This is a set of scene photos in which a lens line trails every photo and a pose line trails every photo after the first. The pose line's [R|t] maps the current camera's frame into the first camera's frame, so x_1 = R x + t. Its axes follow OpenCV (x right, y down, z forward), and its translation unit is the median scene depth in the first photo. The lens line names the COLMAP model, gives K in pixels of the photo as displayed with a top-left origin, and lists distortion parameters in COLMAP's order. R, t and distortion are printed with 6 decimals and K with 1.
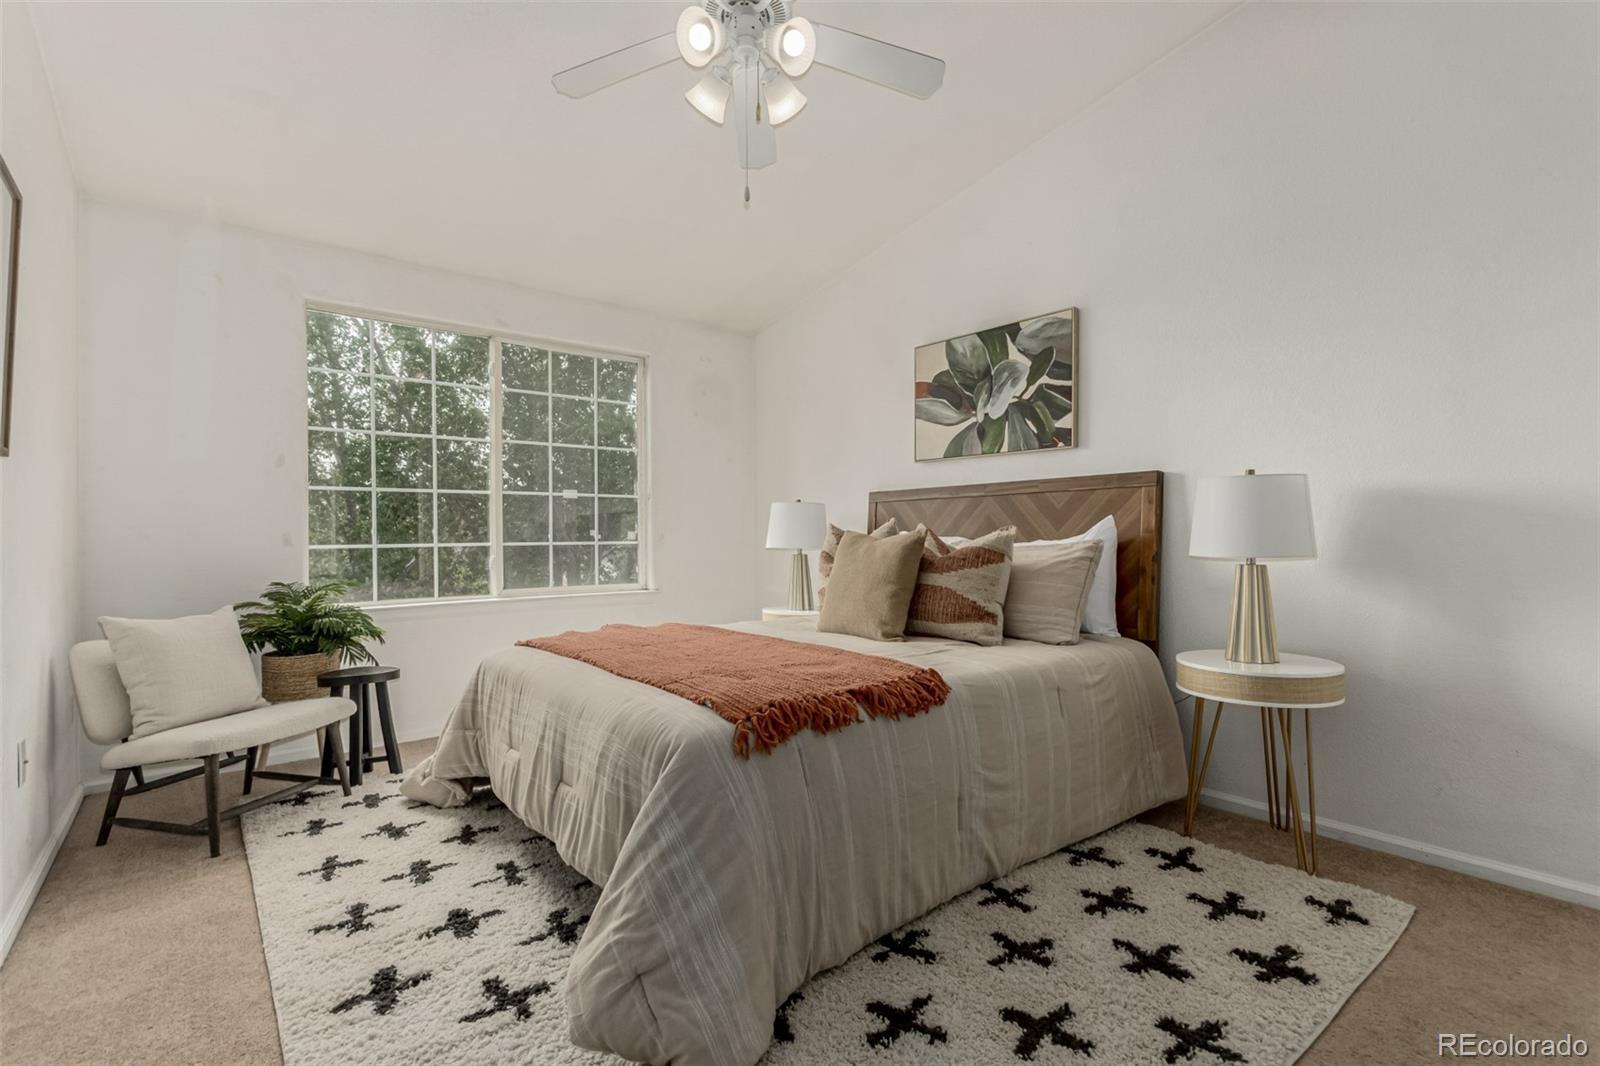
lens RADIAL K [[733.9, 0, 800.5], [0, 733.9, 540.3], [0, 0, 1]] dist [0.001380, 0.001197]
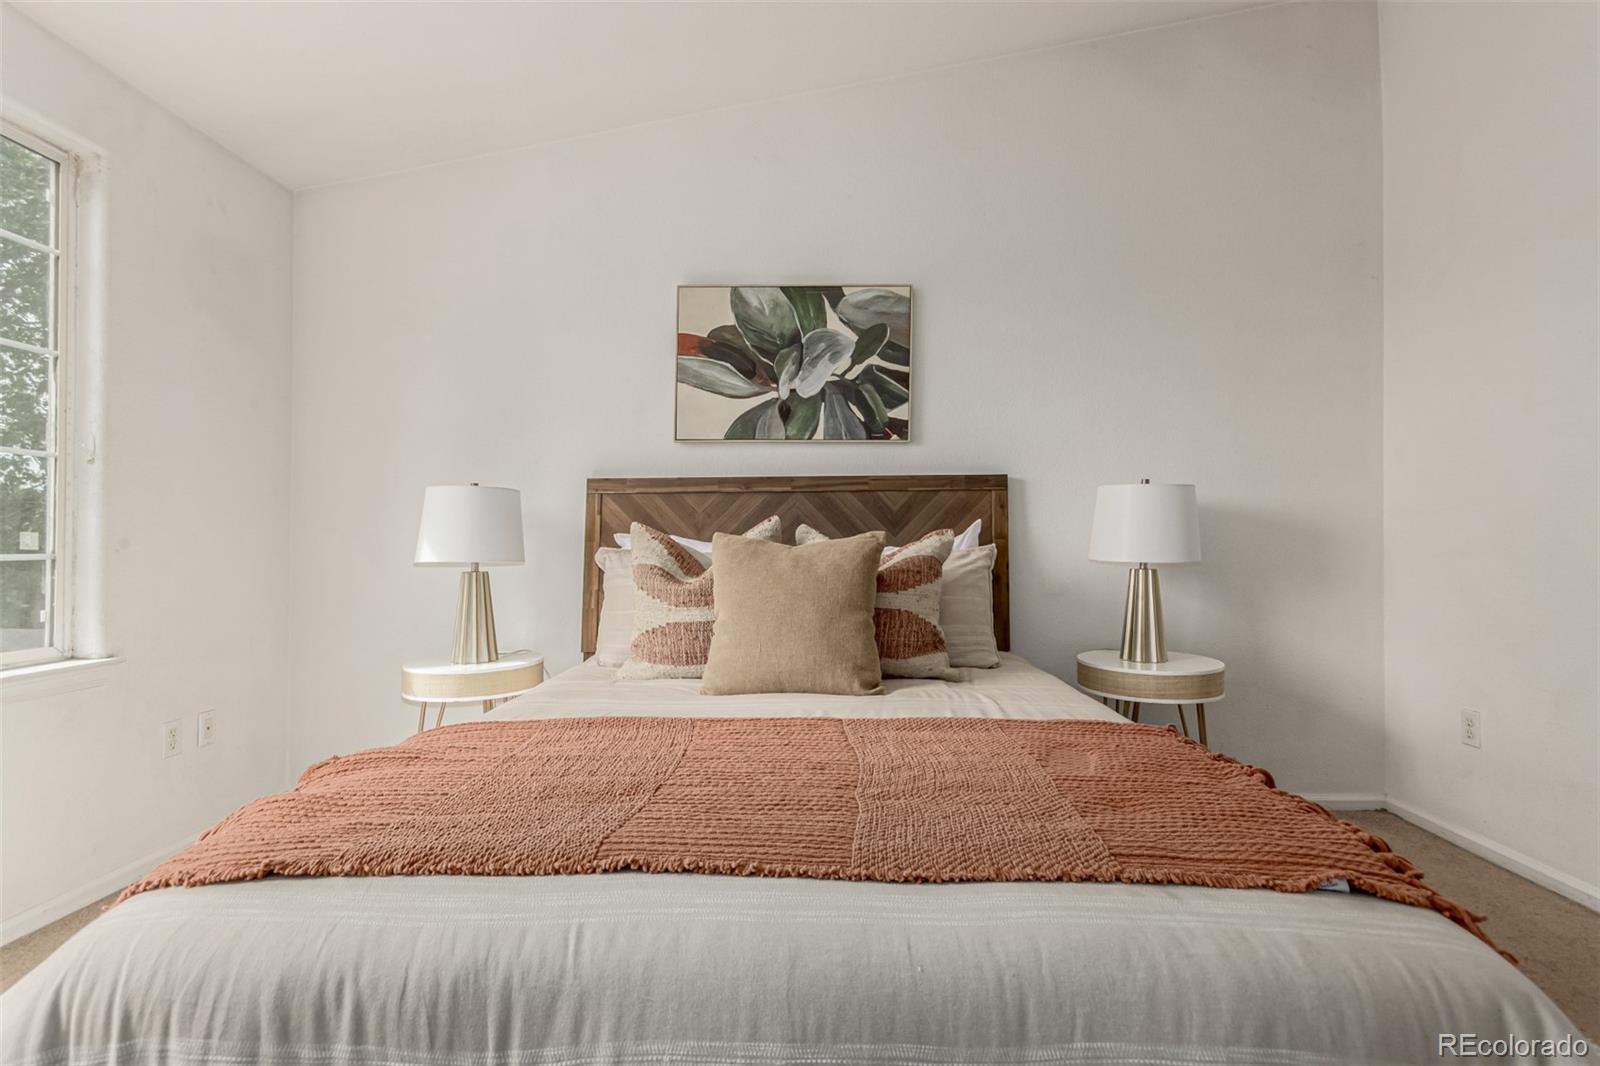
lens RADIAL K [[751.1, 0, 805.3], [0, 751.1, 532.0], [0, 0, 1]] dist [0.003908, -0.000091]
pose [[0.655846, 0.009341, 0.754837, -0.374947], [0.003958, 0.999867, -0.015811, -0.003633], [-0.754884, 0.013357, 0.655722, 0.473975]]
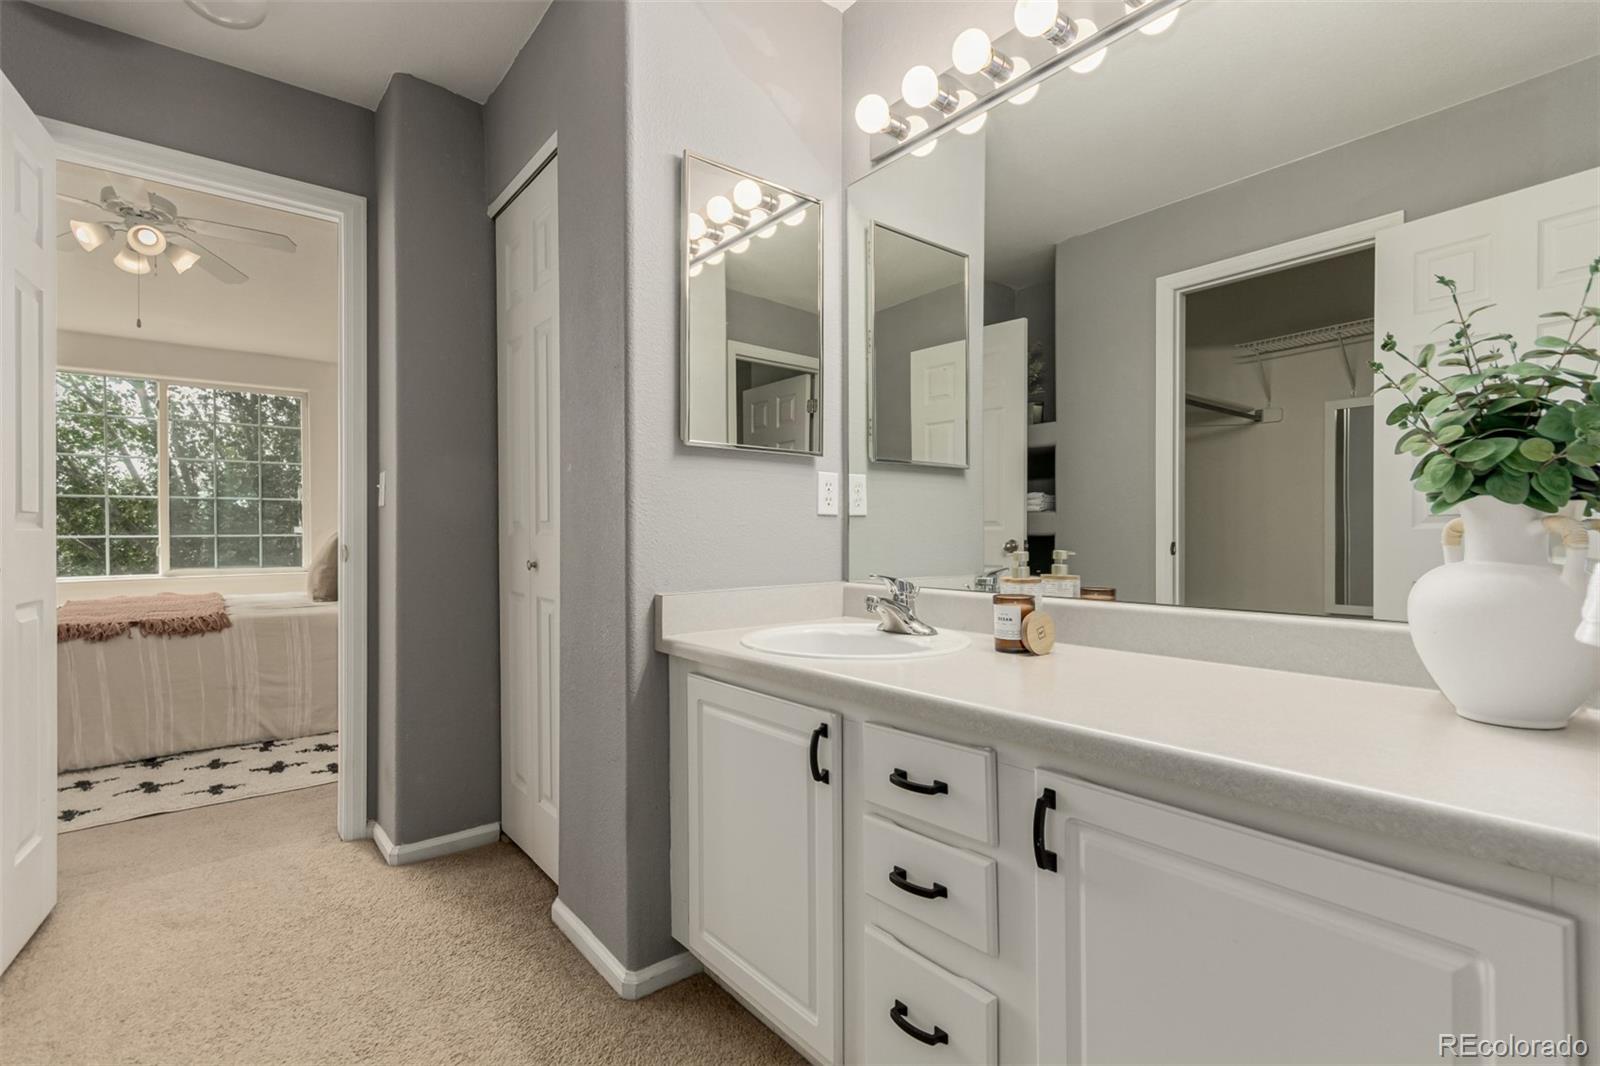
lens RADIAL K [[733.9, 0, 800.5], [0, 733.9, 540.3], [0, 0, 1]] dist [0.001380, 0.001197]
pose [[0.999821, 0.007128, 0.017537, 0.883629], [-0.007295, 0.999929, 0.009455, -0.009692], [-0.017469, -0.009581, 0.999802, -0.426387]]
